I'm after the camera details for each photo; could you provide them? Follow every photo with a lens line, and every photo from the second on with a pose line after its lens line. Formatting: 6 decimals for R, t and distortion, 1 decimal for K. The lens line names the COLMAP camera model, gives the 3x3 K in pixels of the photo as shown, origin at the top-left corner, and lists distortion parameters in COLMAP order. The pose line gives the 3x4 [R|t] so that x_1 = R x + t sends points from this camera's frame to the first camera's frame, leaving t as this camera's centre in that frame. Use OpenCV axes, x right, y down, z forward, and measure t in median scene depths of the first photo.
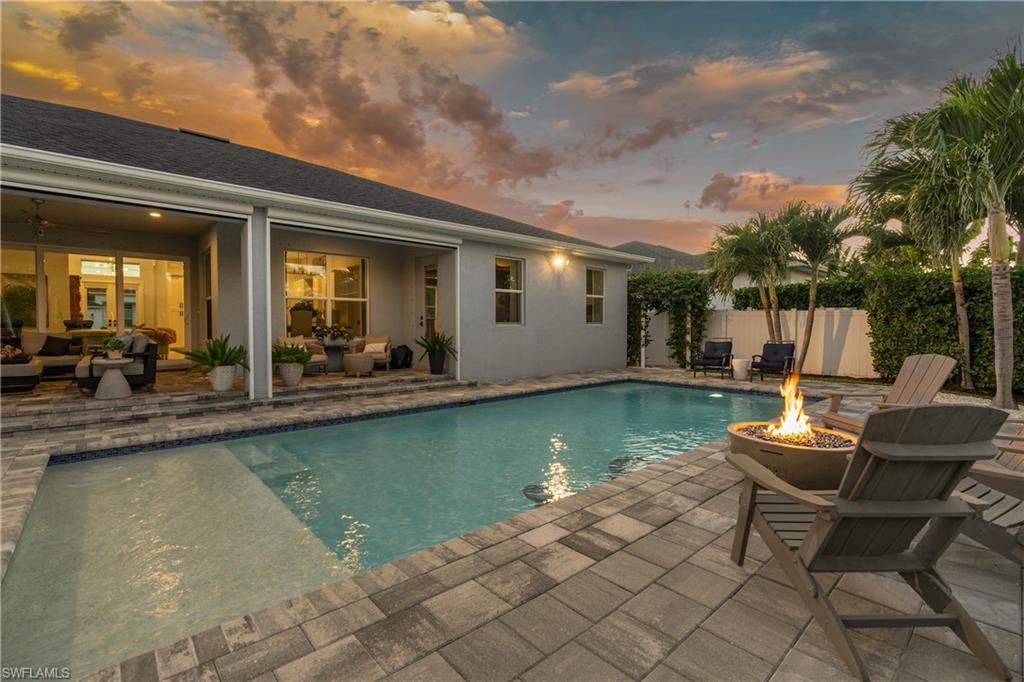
lens RADIAL K [[461.7, 0, 512.0], [0, 461.7, 341.0], [0, 0, 1]] dist [-0.001365, -0.000224]
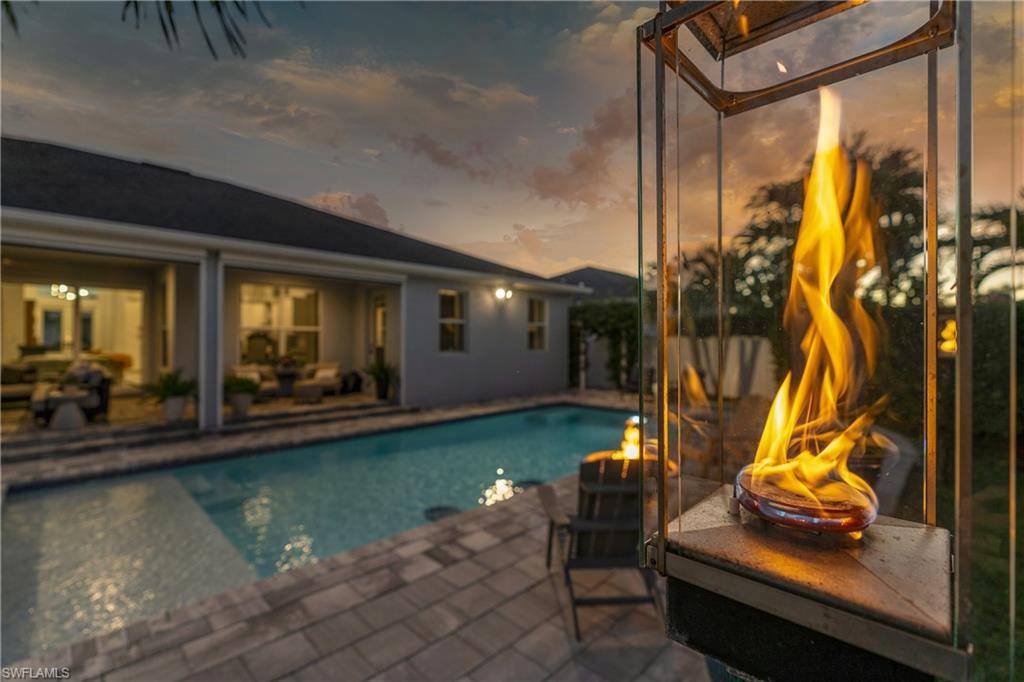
lens RADIAL K [[456.7, 0, 512.0], [0, 456.7, 341.0], [0, 0, 1]] dist [-0.002378, 0.000344]
pose [[0.998224, 0.003946, 0.059444, 0.074989], [-0.002298, 0.999612, -0.027760, -0.036638], [-0.059531, 0.027574, 0.997846, -0.090591]]
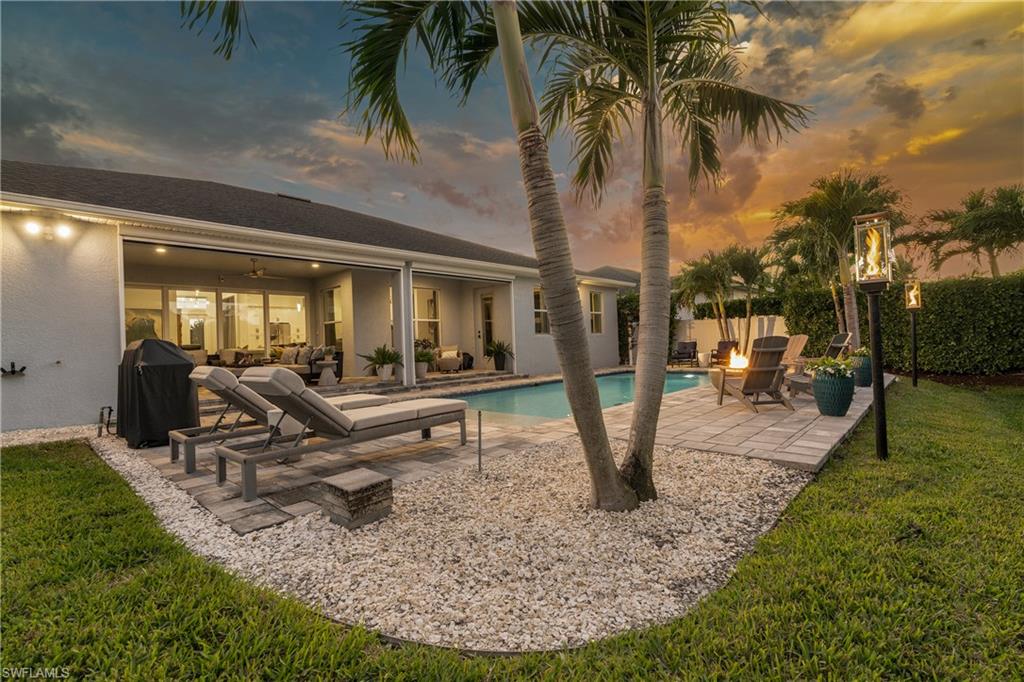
lens RADIAL K [[466.1, 0, 512.0], [0, 466.1, 341.0], [0, 0, 1]] dist [-0.003076, -0.000328]
pose [[0.994971, -0.036299, 0.093353, -0.254599], [0.040315, 0.998325, -0.041498, 0.041992], [-0.091690, 0.045053, 0.994768, -0.428781]]
